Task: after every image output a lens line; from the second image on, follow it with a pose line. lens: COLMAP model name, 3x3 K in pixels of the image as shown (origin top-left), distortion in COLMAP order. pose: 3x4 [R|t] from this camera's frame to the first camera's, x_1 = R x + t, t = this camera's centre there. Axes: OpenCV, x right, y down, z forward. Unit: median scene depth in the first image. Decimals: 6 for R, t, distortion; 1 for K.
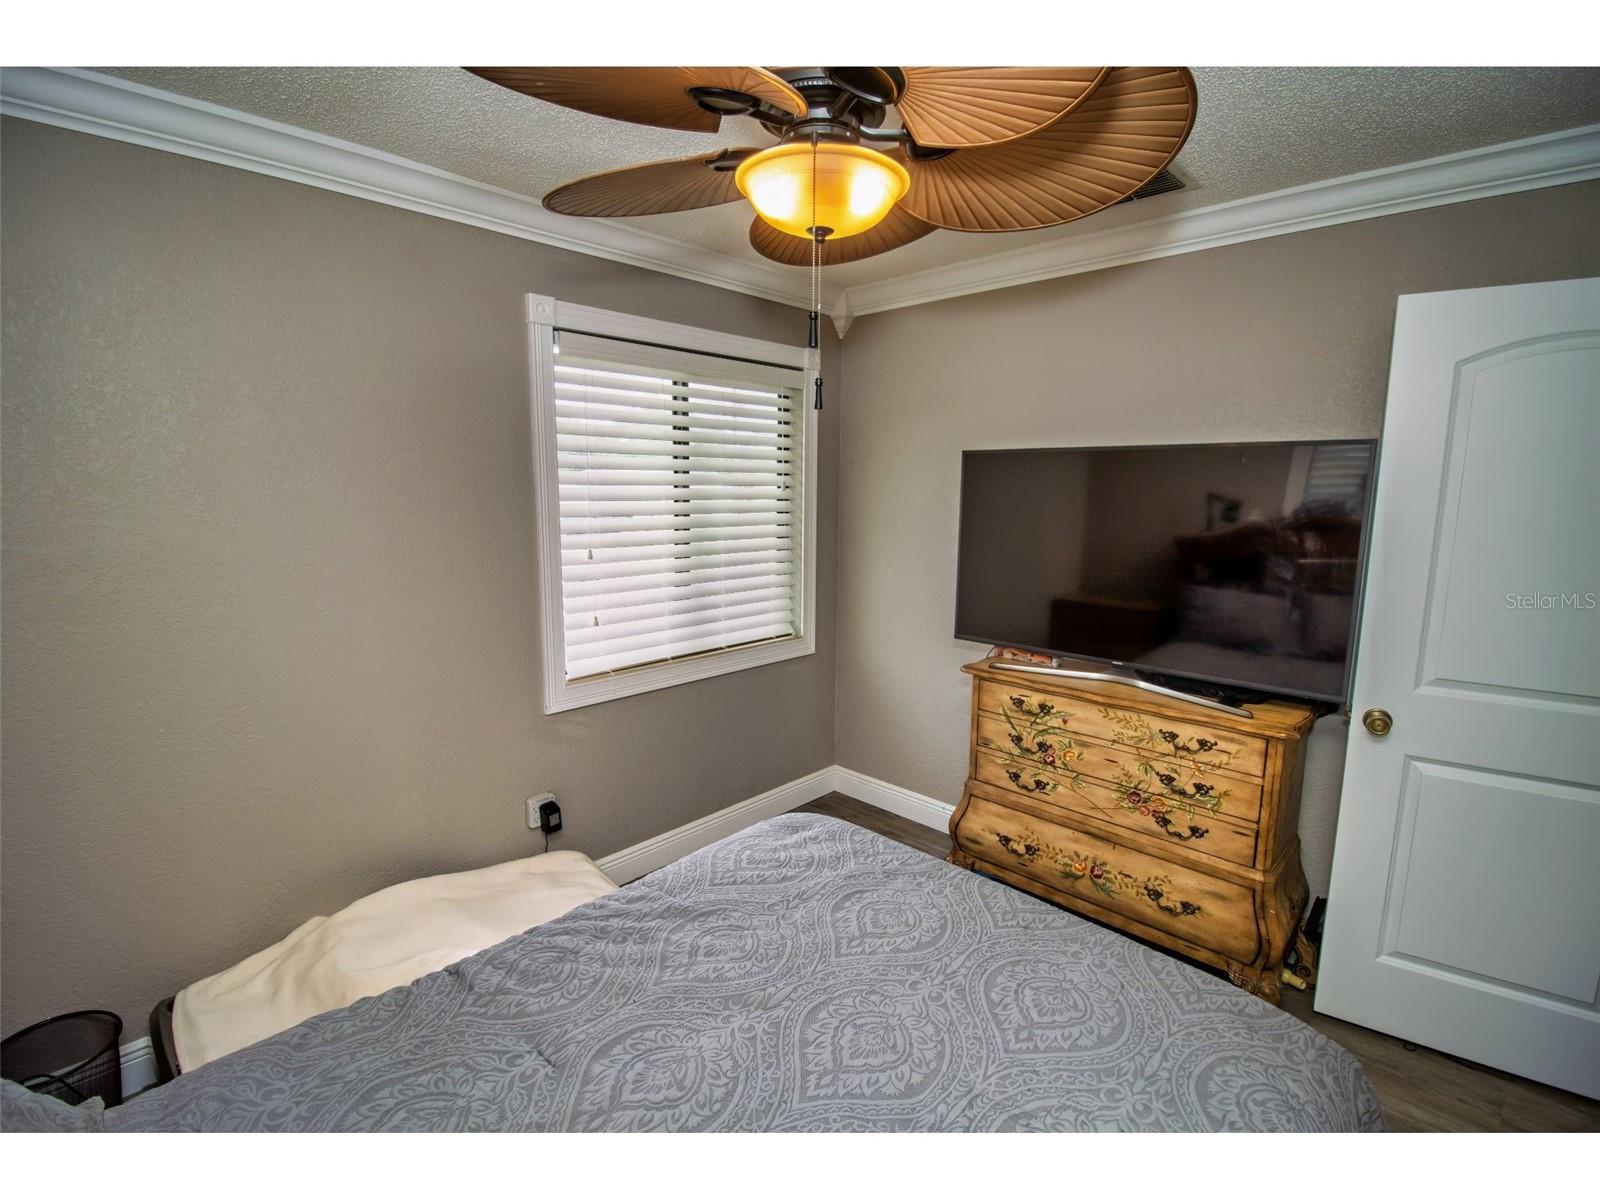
lens RADIAL K [[734.7, 0, 800.0], [0, 734.7, 600.0], [0, 0, 1]] dist [-0.000619, -0.000279]
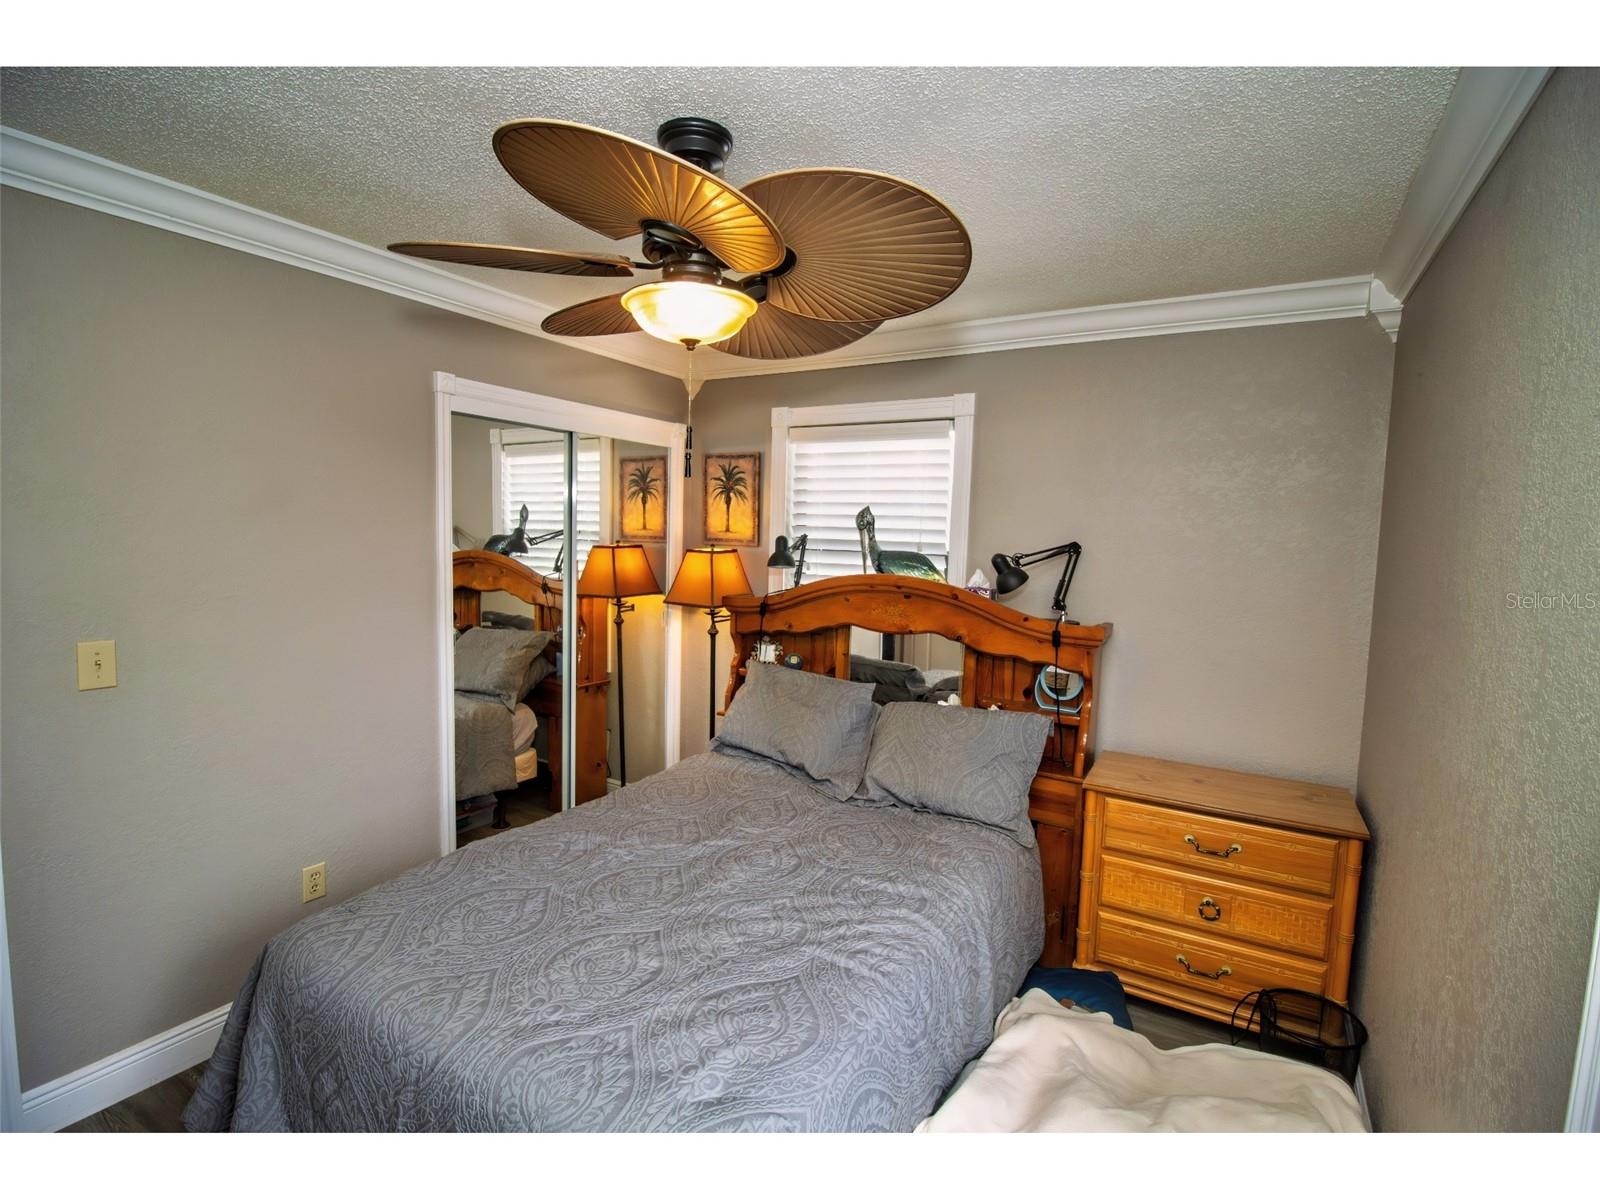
lens RADIAL K [[737.9, 0, 800.0], [0, 737.9, 600.0], [0, 0, 1]] dist [-0.000694, -0.027544]
pose [[-0.972128, -0.022200, -0.233396, 0.065194], [-0.079881, 0.967305, 0.240706, -0.185164], [0.220422, 0.252641, -0.942118, 1.172410]]
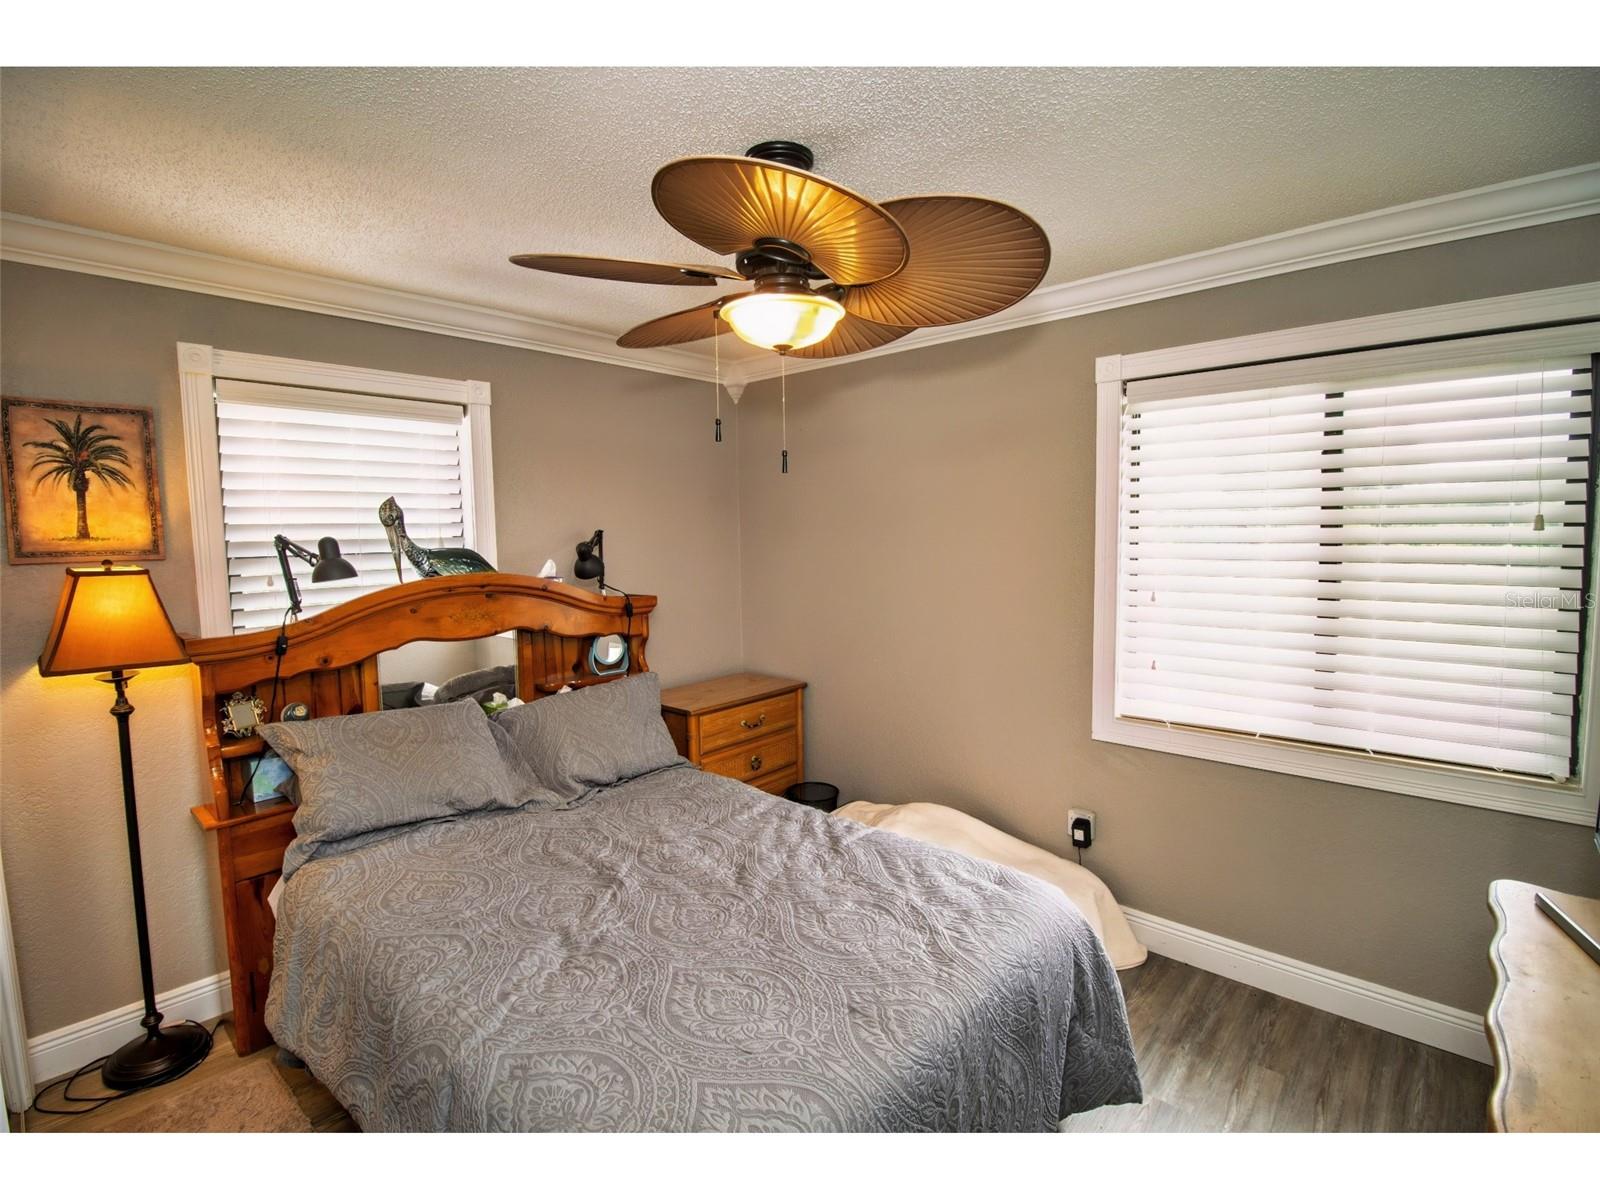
lens RADIAL K [[741.9, 0, 795.1], [0, 741.9, 591.7], [0, 0, 1]] dist [-0.001368, -0.012003]
pose [[0.030206, 0.071889, -0.996955, 0.730532], [-0.146504, 0.986957, 0.066729, -0.067615], [0.988749, 0.144042, 0.040344, 0.509971]]
